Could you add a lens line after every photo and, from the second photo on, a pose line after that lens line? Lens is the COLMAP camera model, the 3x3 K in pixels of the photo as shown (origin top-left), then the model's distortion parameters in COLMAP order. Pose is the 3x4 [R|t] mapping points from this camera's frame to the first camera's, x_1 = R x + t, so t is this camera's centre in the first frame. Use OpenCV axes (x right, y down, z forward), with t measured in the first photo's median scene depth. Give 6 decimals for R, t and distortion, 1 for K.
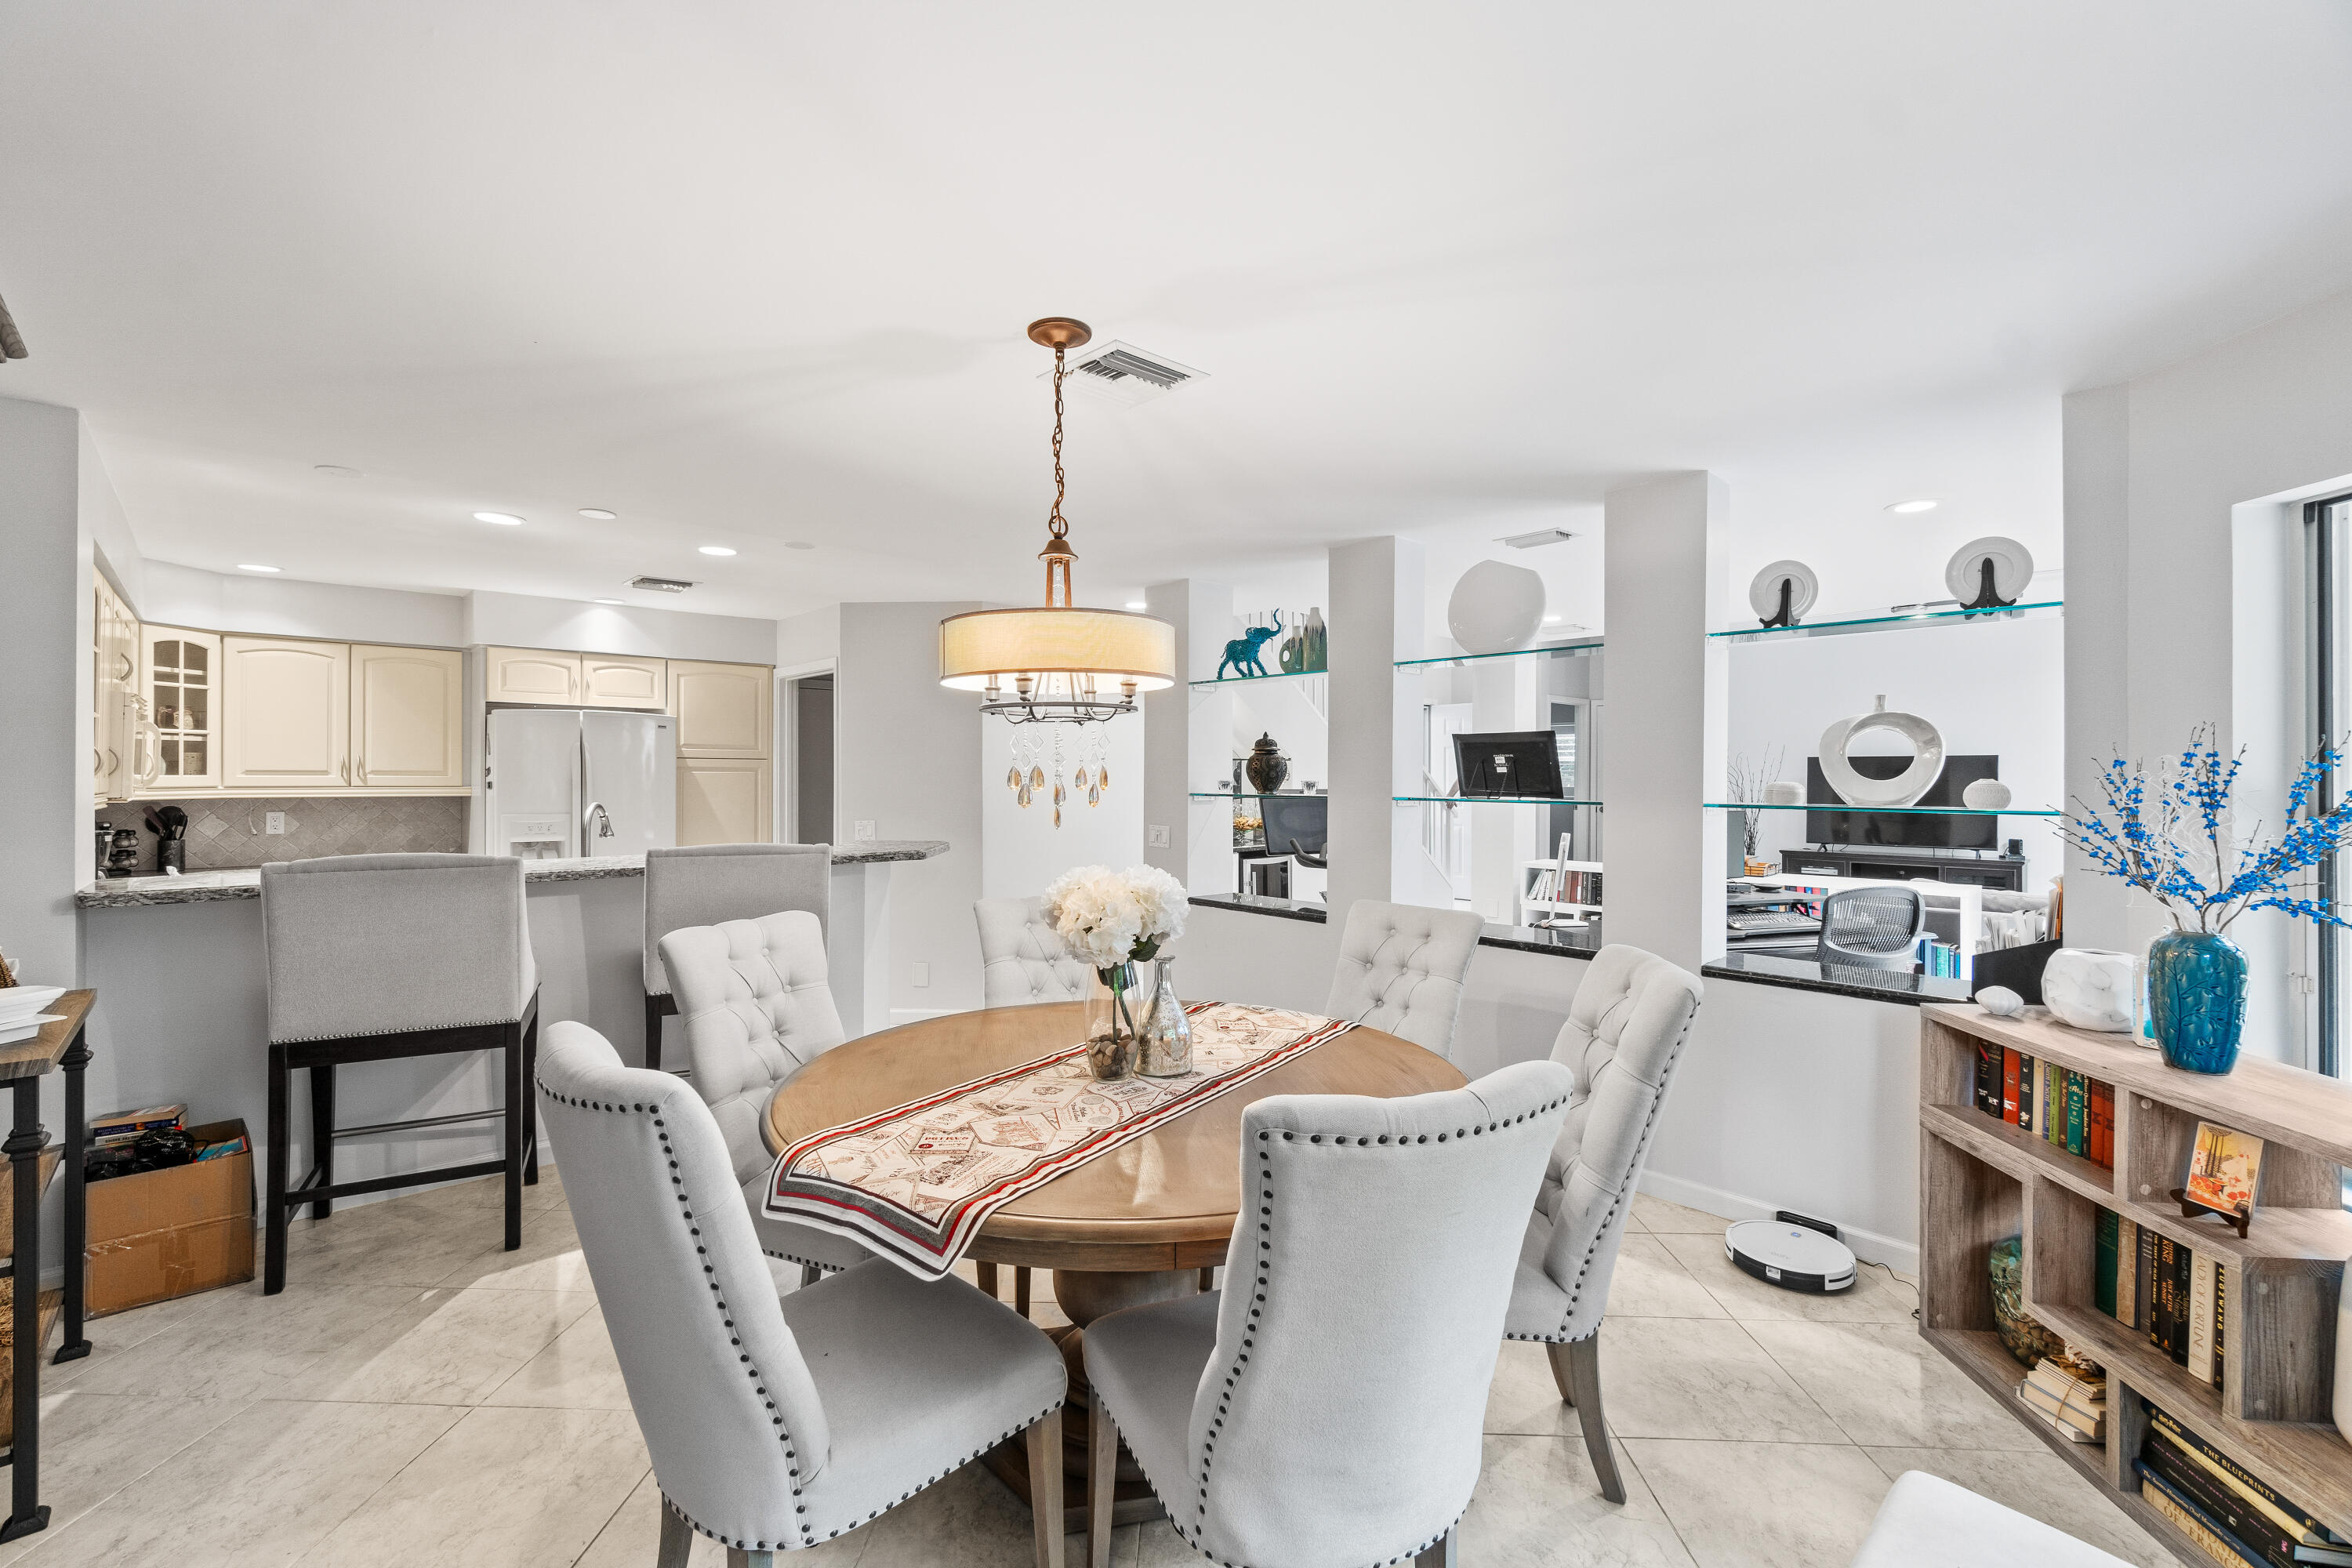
lens RADIAL K [[1017.8, 0, 1167.6], [0, 1017.8, 780.7], [0, 0, 1]] dist [-0.006300, 0.001320]
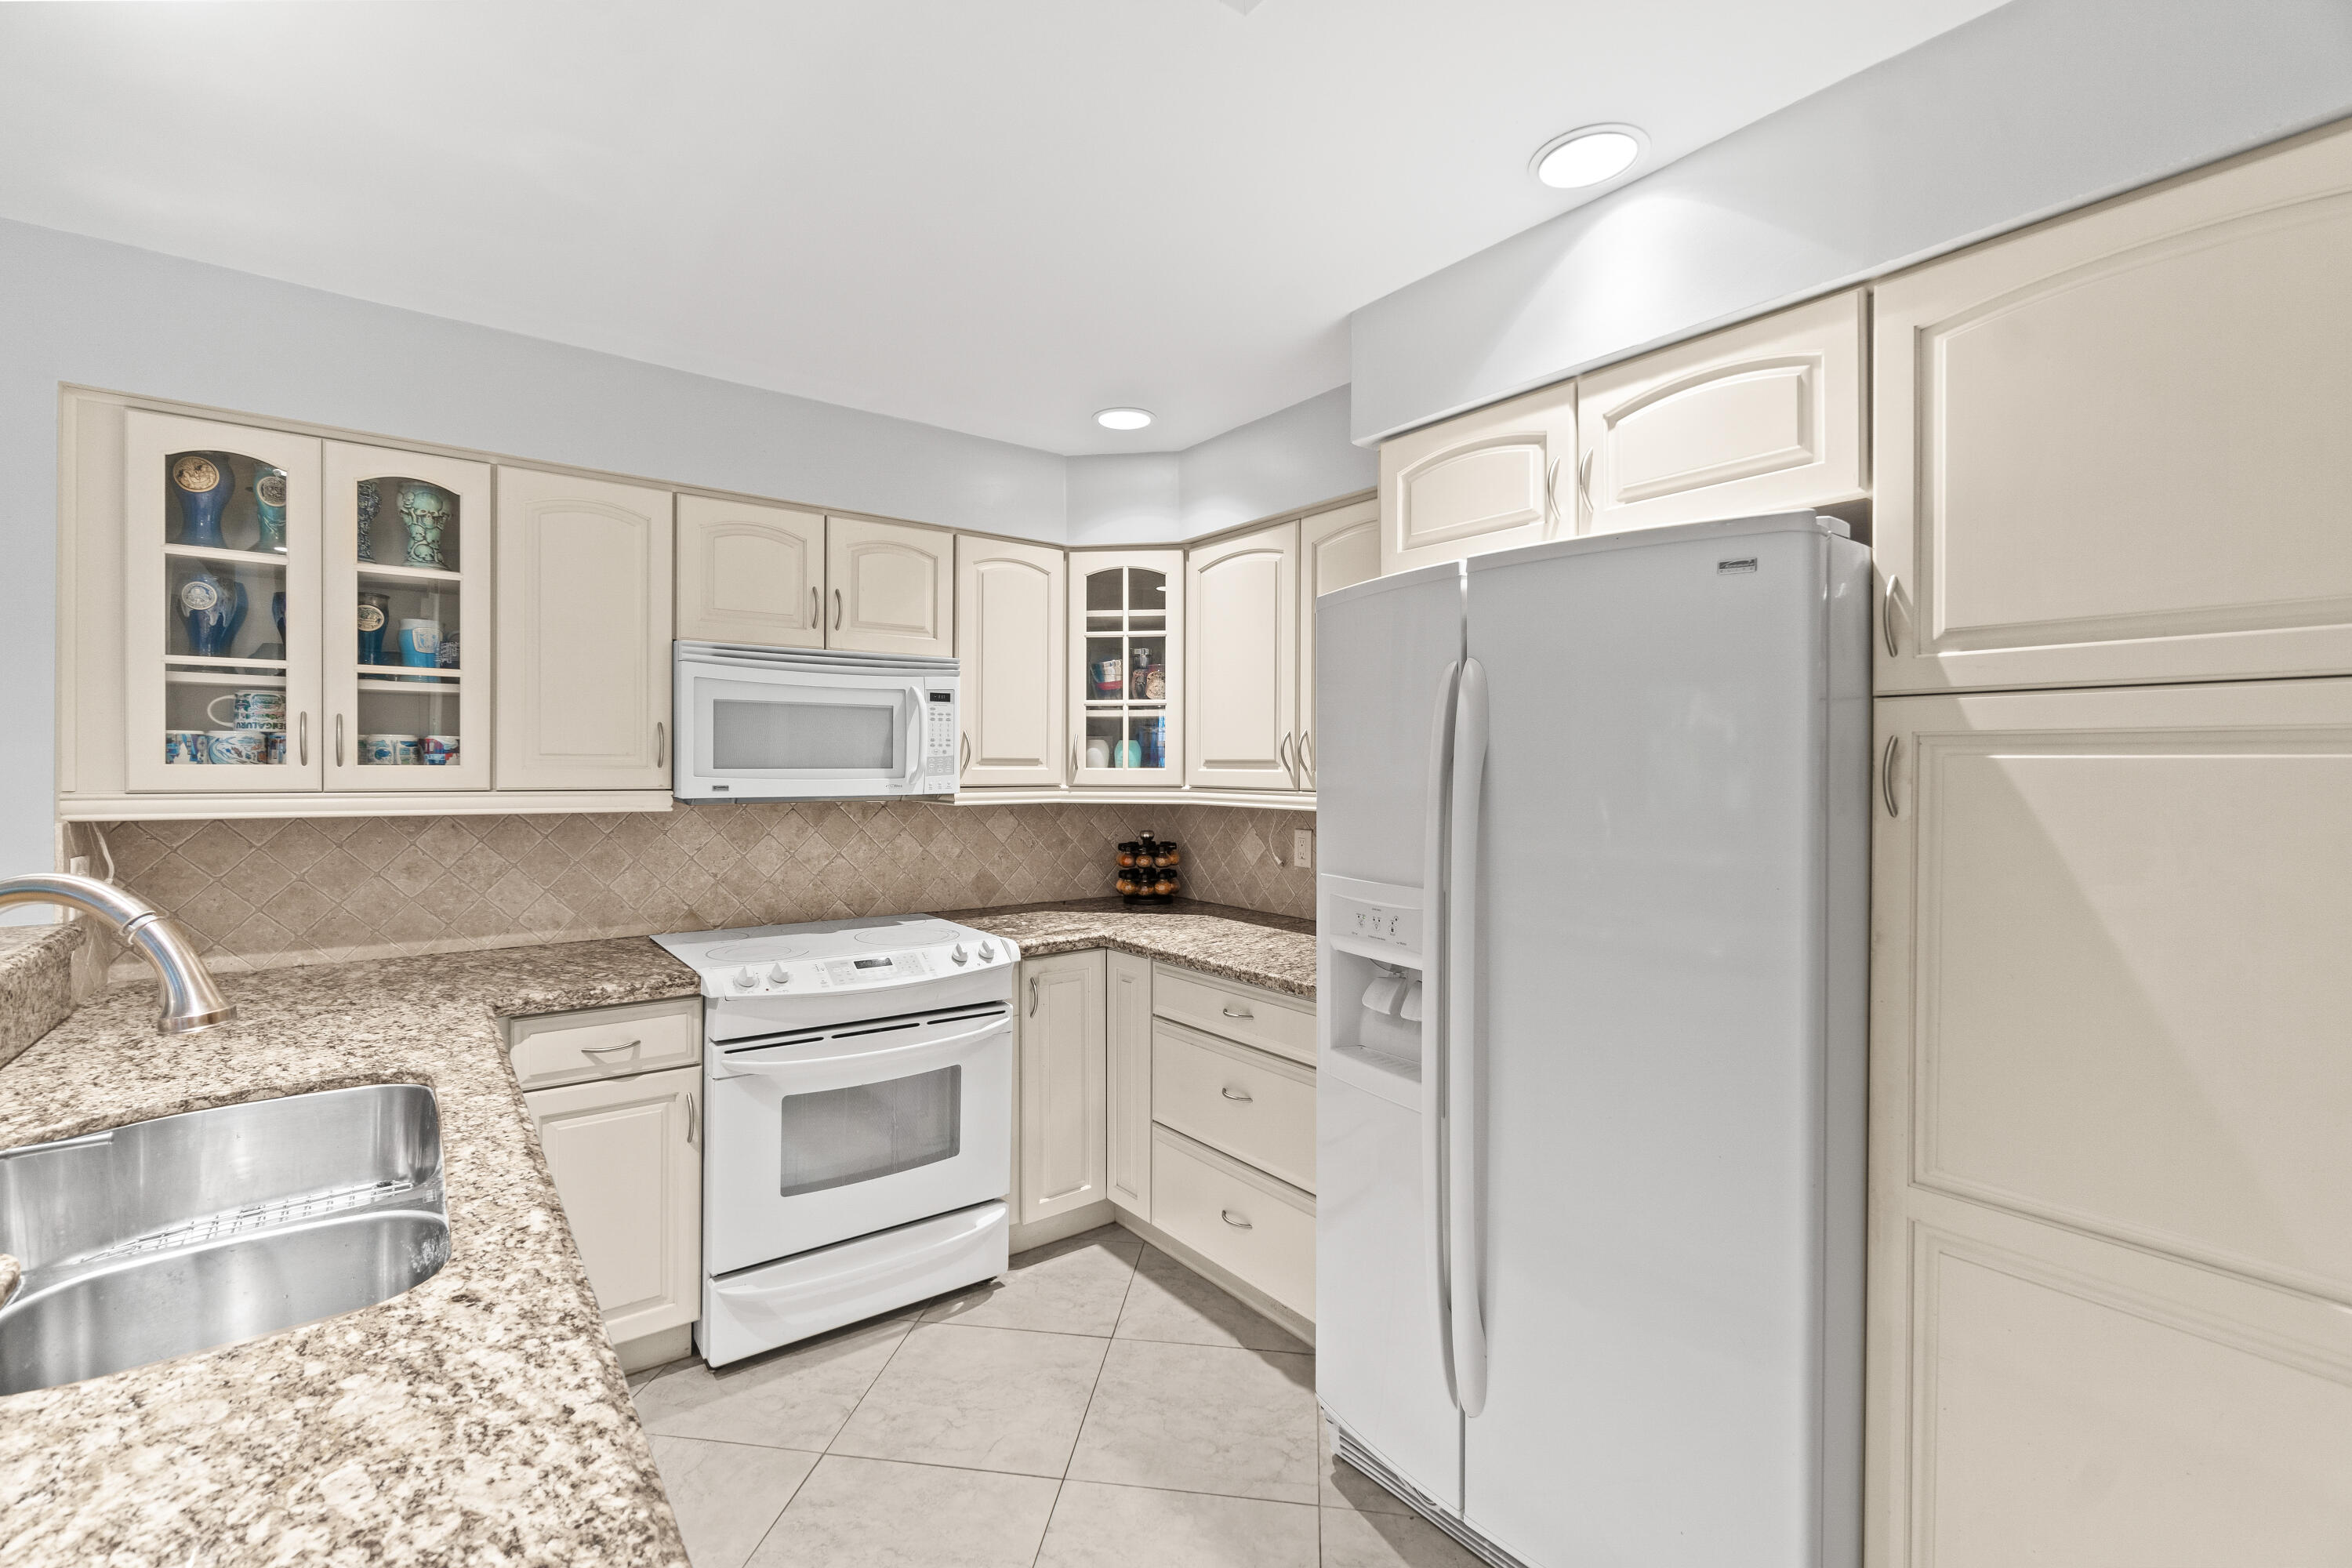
lens RADIAL K [[1017.8, 0, 1159.6], [0, 1017.8, 773.2], [0, 0, 1]] dist [-0.006300, 0.001320]
pose [[-0.086052, 0.003065, -0.996286, -0.297433], [-0.007644, 0.999964, 0.003736, -0.005051], [0.996261, 0.007937, -0.086025, 1.052277]]
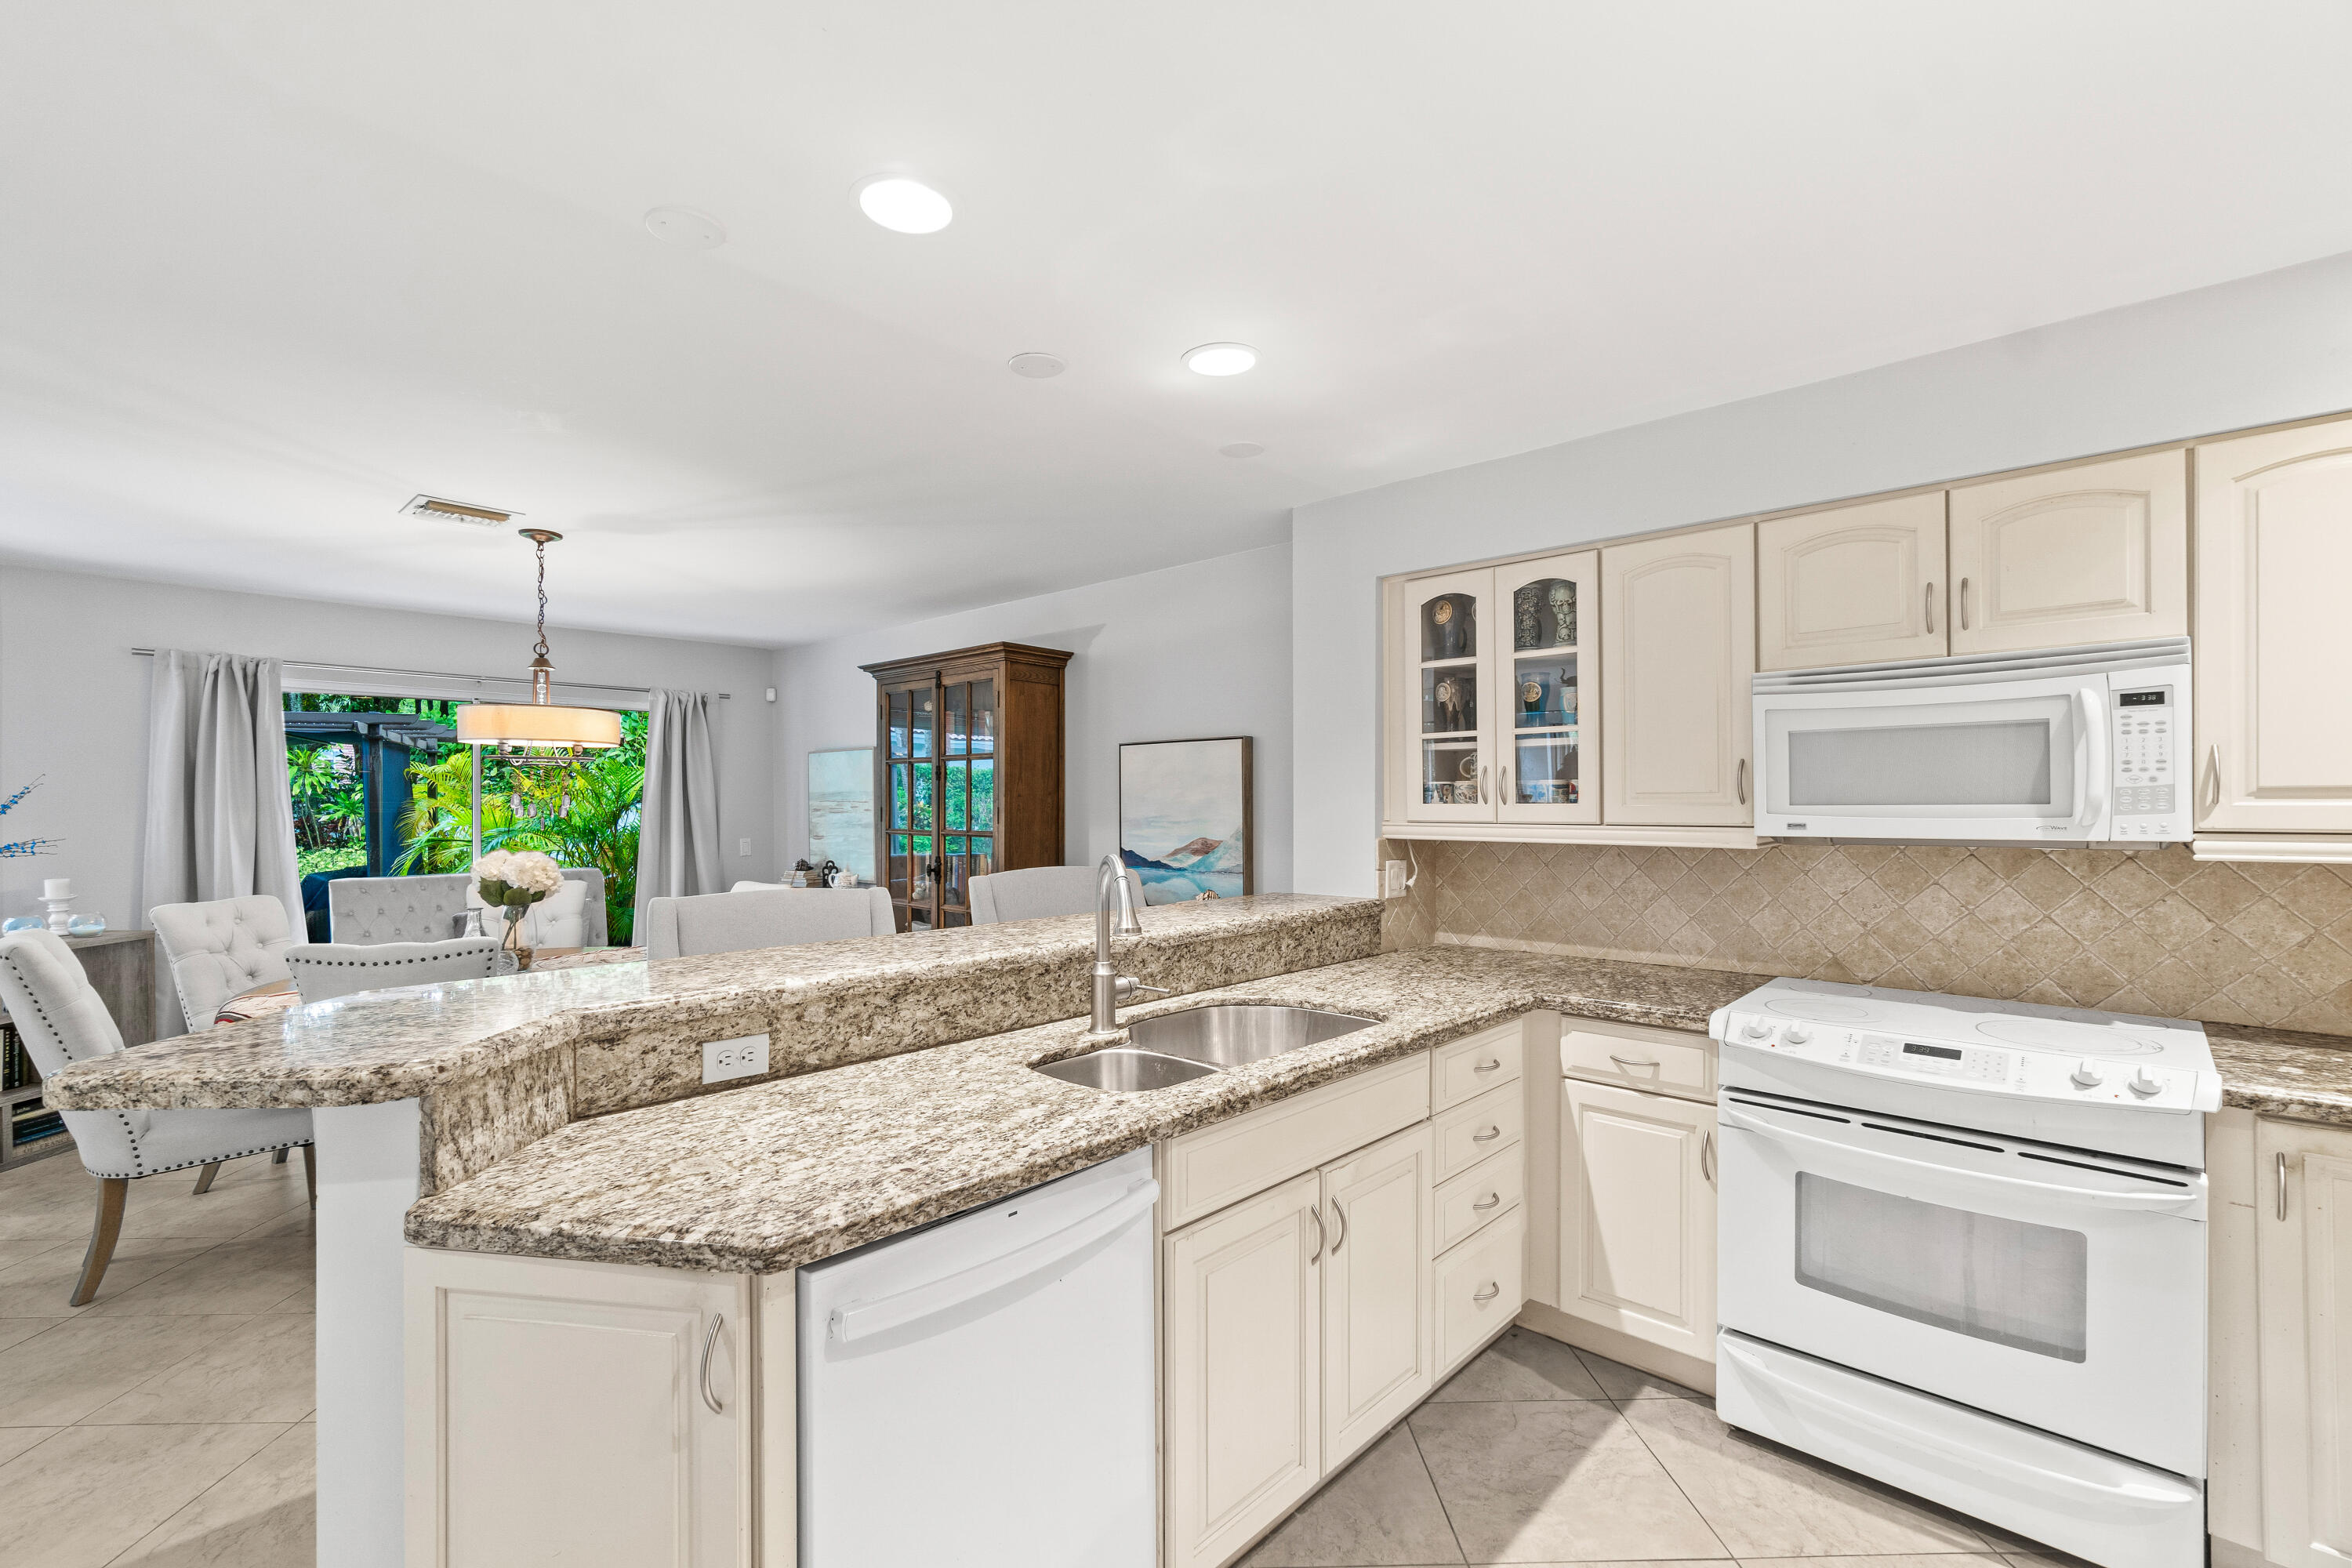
lens RADIAL K [[1017.8, 0, 1170.7], [0, 1017.8, 801.4], [0, 0, 1]] dist [-0.006300, 0.001320]
pose [[-0.996825, -0.000802, -0.079619, -0.462145], [-0.000759, 1.000000, -0.000572, -0.005000], [0.079620, -0.000510, -0.996825, 1.243268]]
